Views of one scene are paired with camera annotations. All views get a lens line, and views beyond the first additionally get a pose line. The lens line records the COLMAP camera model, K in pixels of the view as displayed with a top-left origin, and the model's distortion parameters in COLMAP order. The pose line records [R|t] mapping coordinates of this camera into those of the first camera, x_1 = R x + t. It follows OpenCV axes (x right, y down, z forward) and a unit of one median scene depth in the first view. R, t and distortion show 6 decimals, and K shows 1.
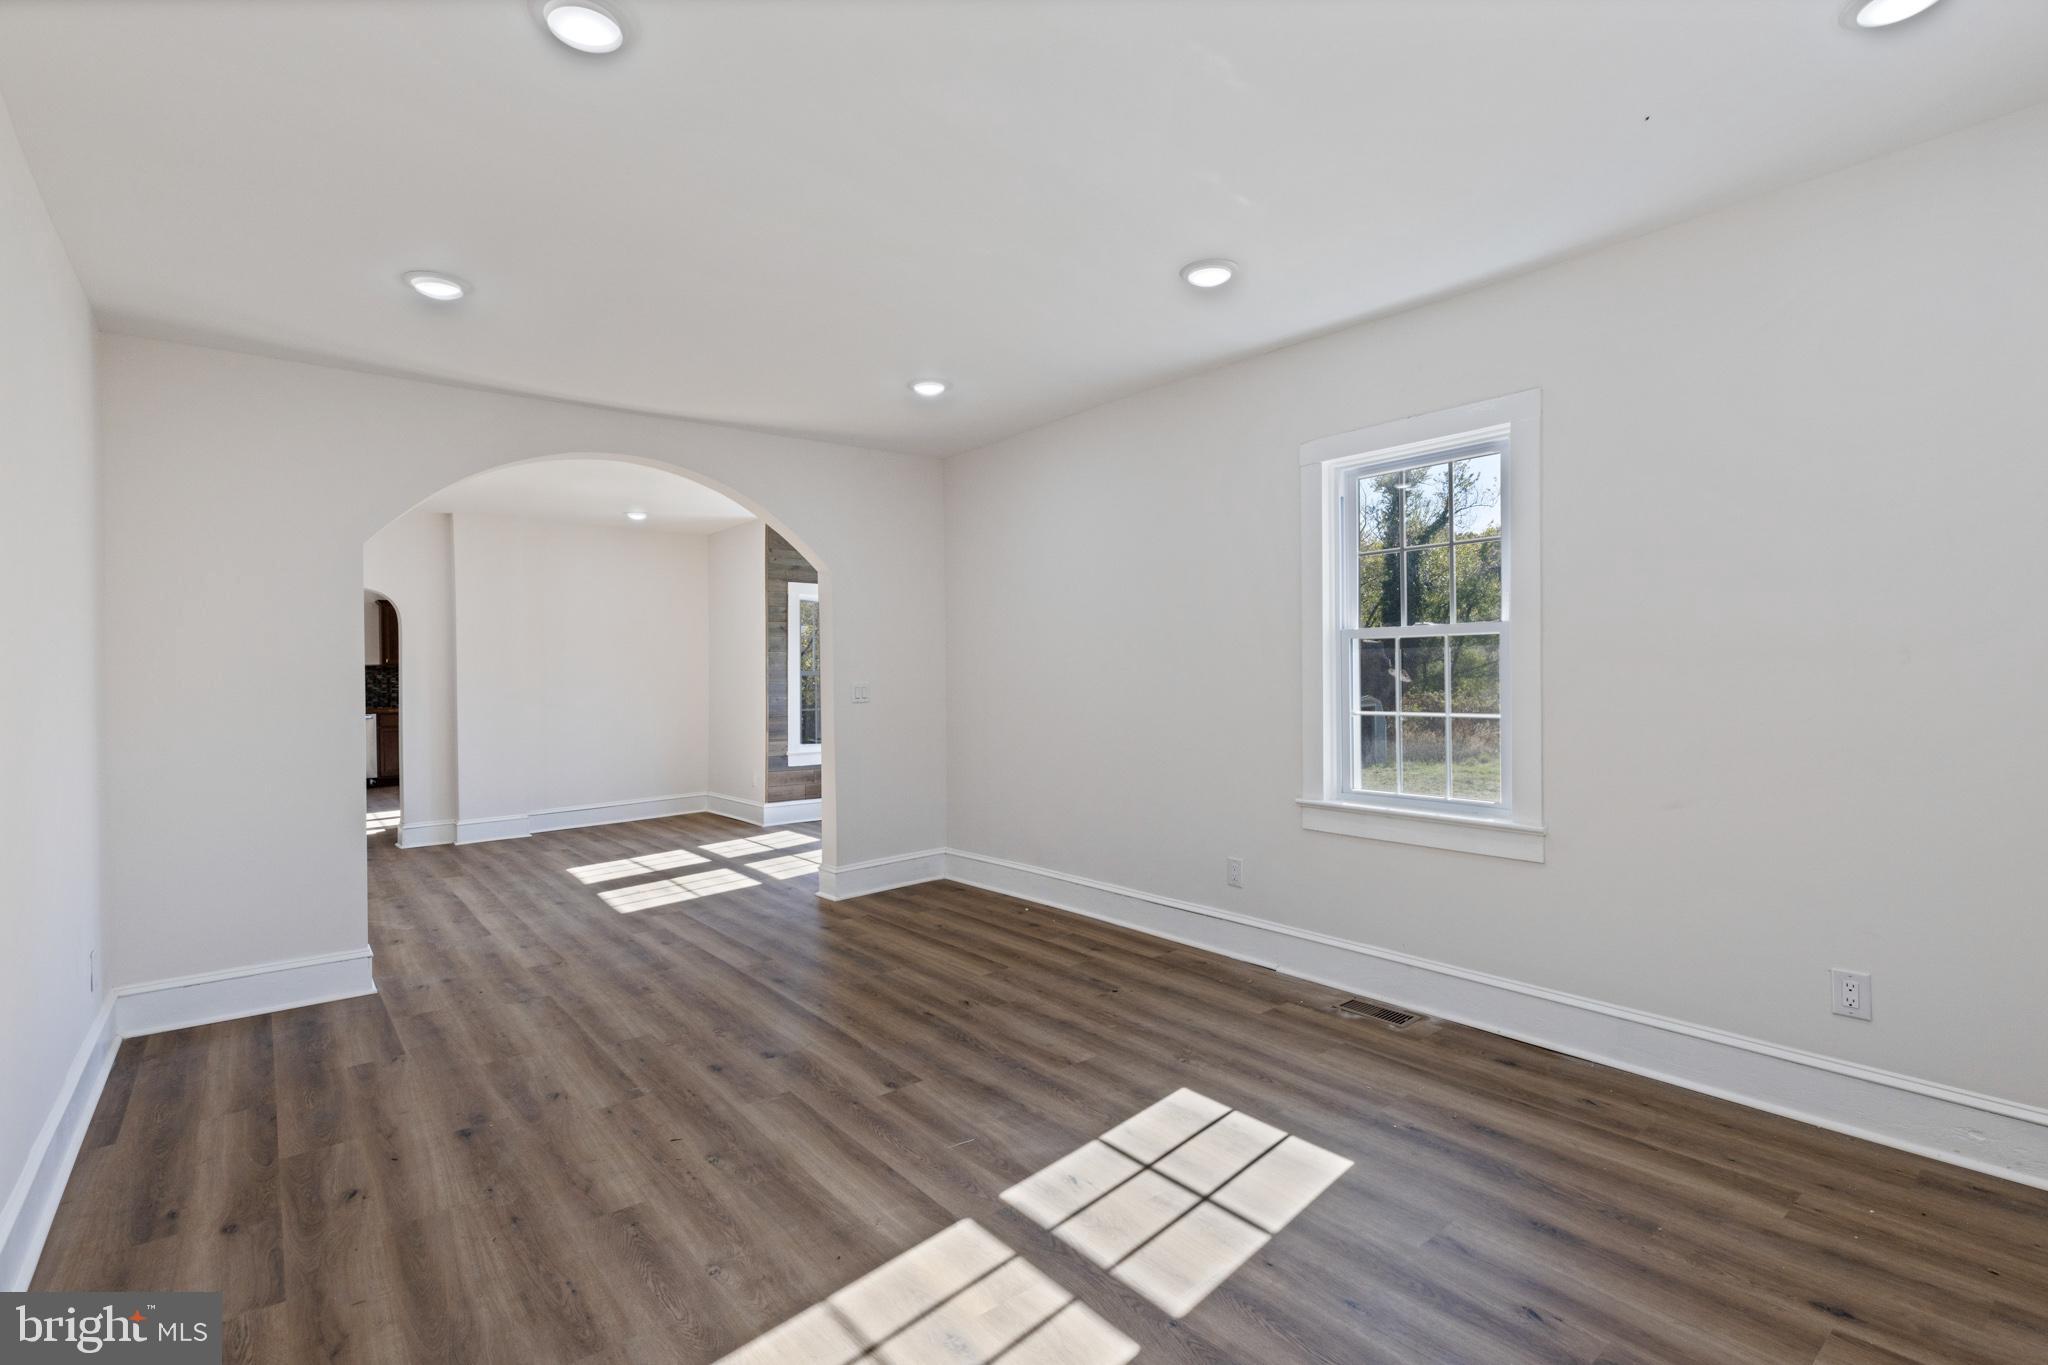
lens RADIAL K [[930.9, 0, 1015.1], [0, 930.9, 681.3], [0, 0, 1]] dist [0.012689, -0.000053]
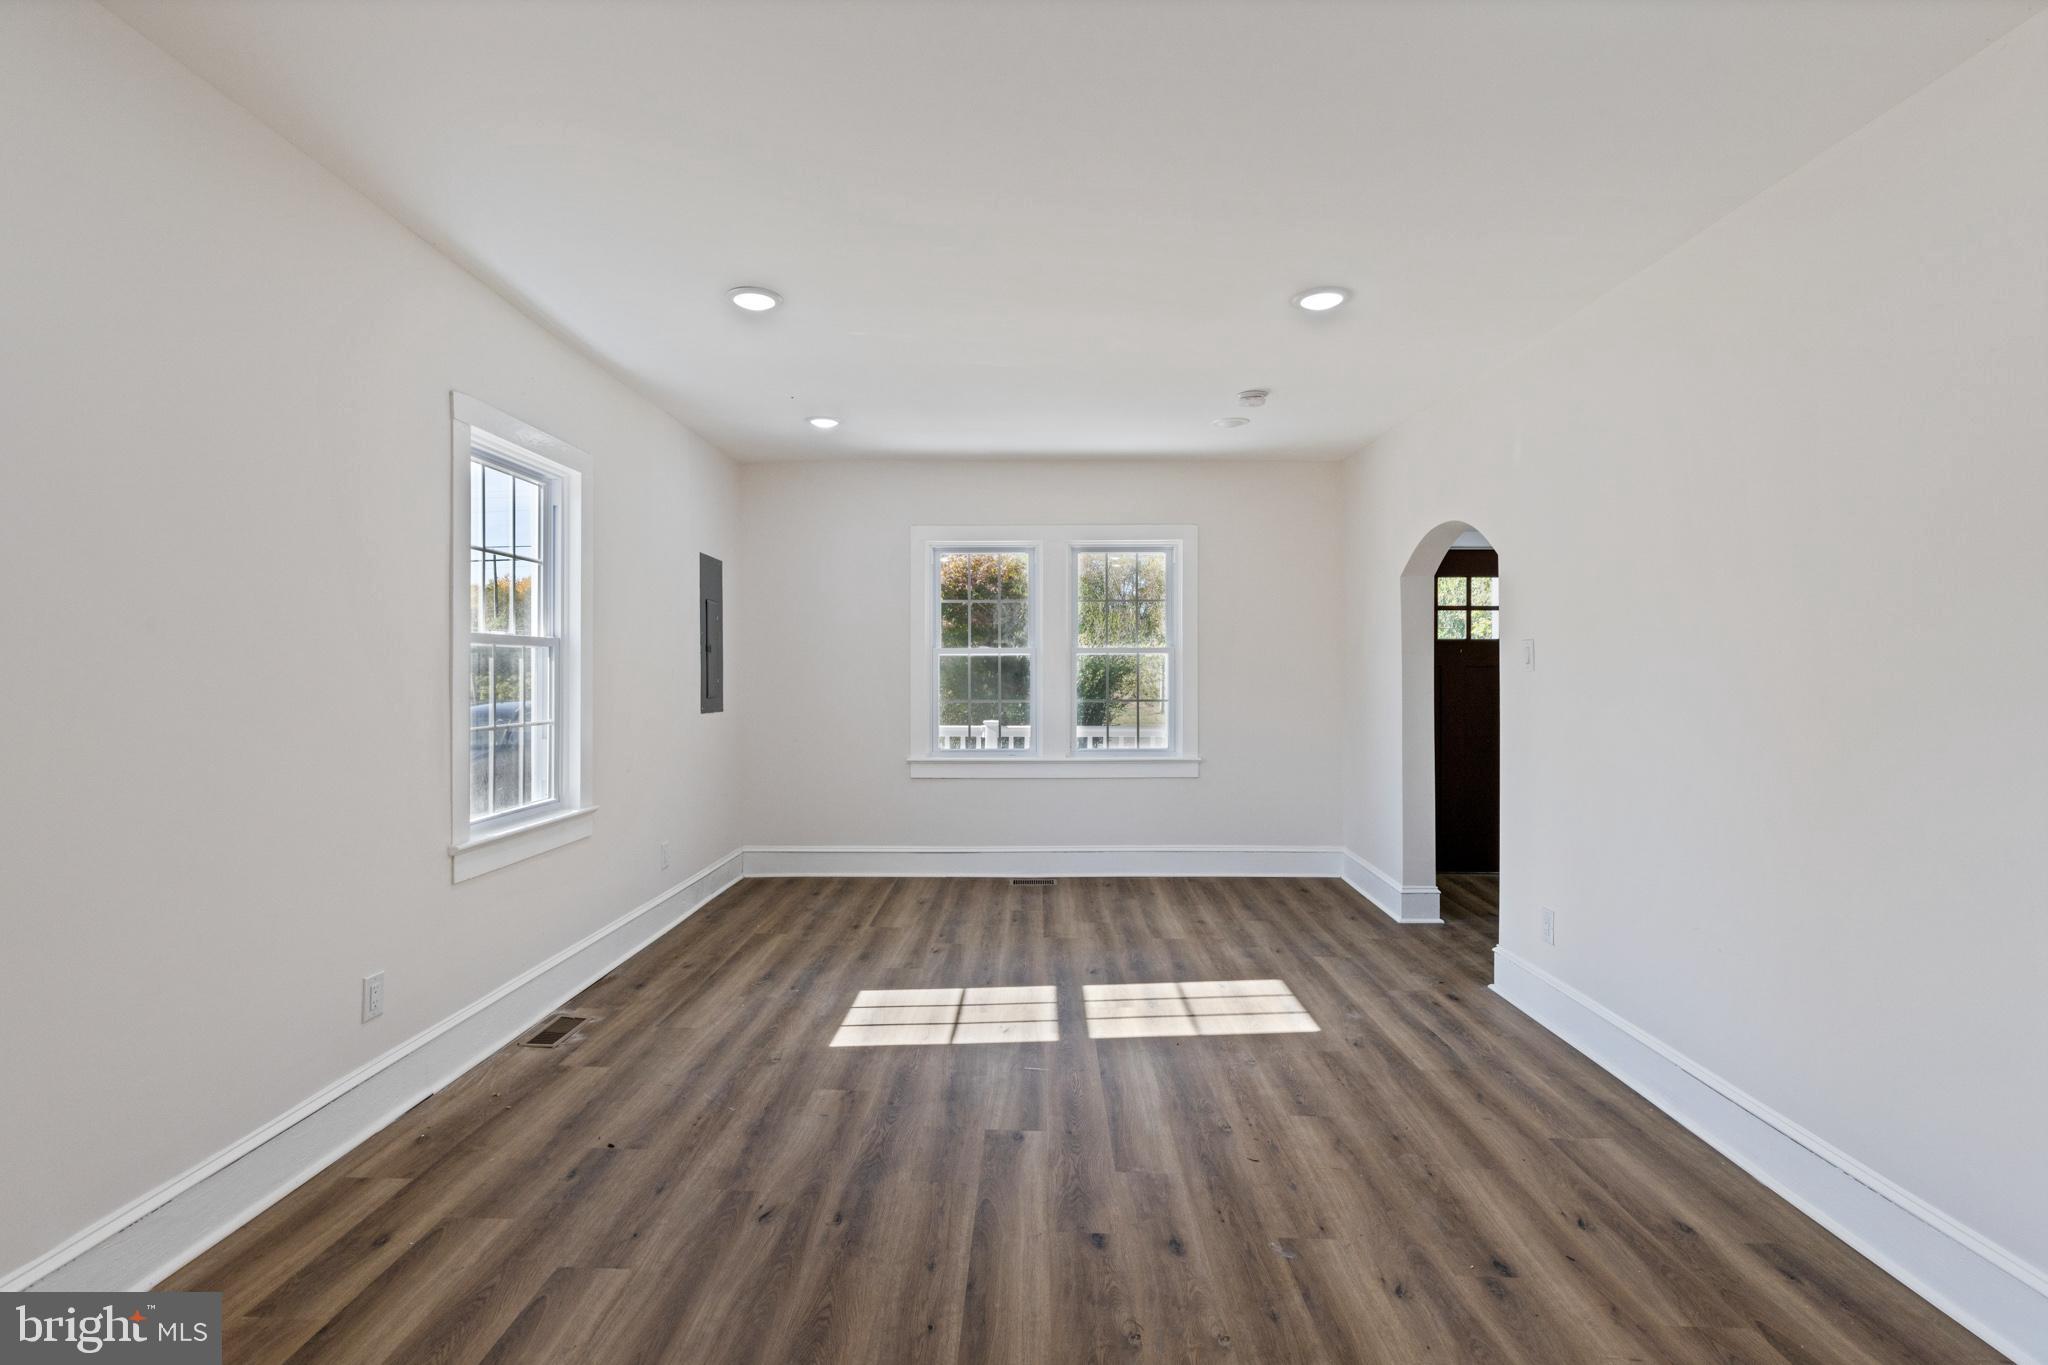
lens RADIAL K [[930.9, 0, 1015.1], [0, 930.9, 681.3], [0, 0, 1]] dist [0.012689, -0.000053]
pose [[-0.758268, 0.004660, 0.651926, -0.749209], [0.011149, 0.999921, 0.005820, -0.011471], [-0.651847, 0.011681, -0.758260, 1.751170]]
